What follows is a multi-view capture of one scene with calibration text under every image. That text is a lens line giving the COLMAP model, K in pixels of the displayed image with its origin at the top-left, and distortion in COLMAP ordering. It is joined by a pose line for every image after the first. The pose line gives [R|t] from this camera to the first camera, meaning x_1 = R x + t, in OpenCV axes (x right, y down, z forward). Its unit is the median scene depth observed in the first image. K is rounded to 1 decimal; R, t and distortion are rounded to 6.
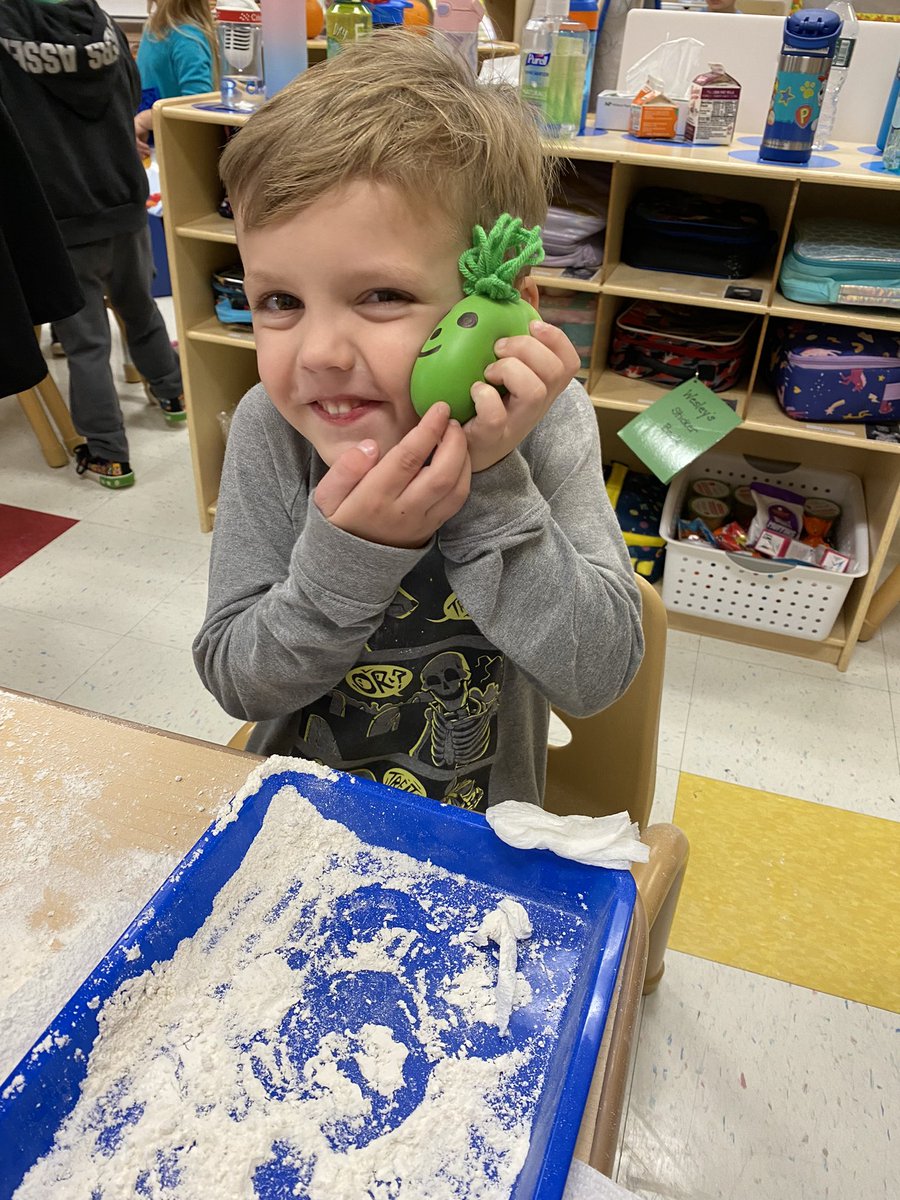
lens RADIAL K [[929.4, 0, 449.0], [0, 929.4, 601.2], [0, 0, 1]] dist [0.045323, -0.001275]
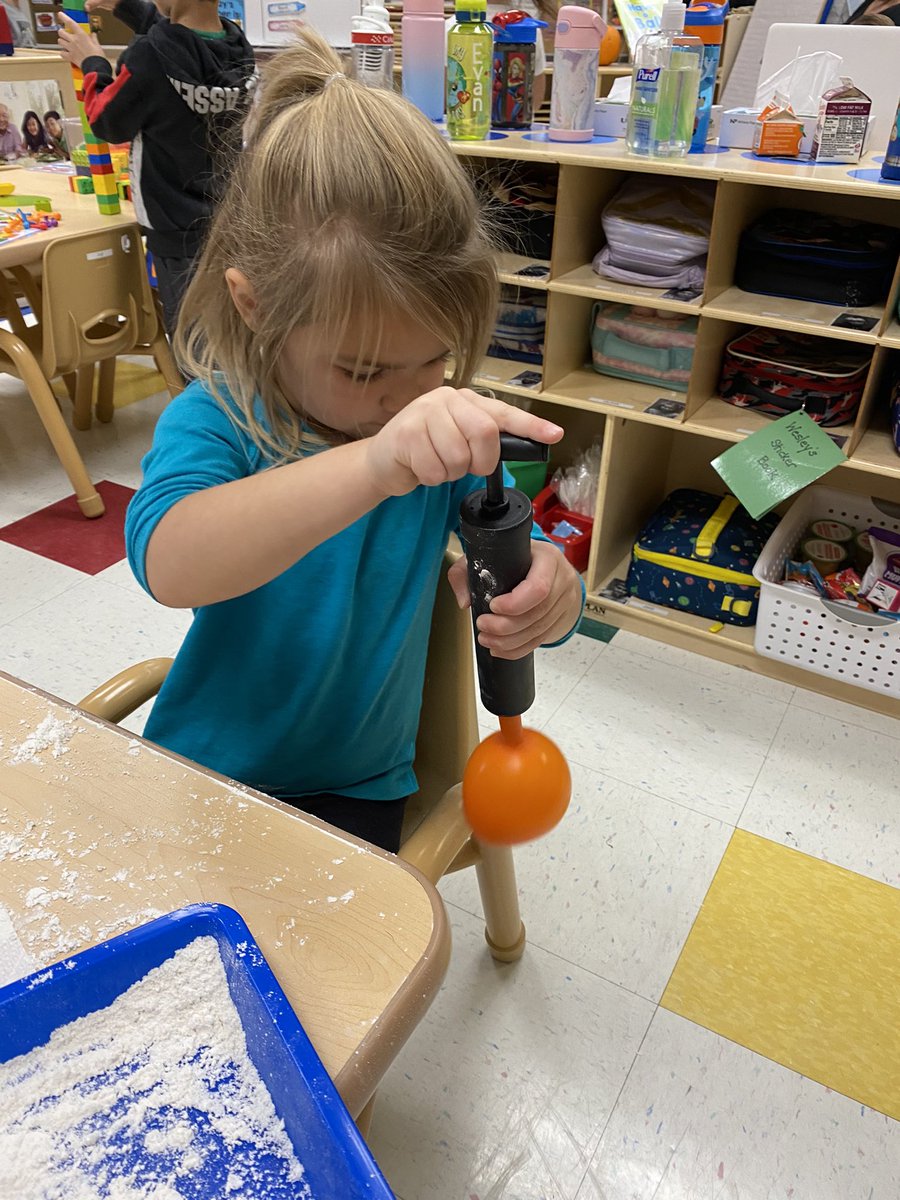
lens RADIAL K [[929.4, 0, 451.5], [0, 929.4, 598.6], [0, 0, 1]] dist [0.045323, -0.001275]
pose [[0.978338, 0.096164, -0.183320, 0.112859], [-0.100632, 0.994807, -0.015209, -0.001601], [0.180906, 0.033328, 0.982936, 0.021857]]
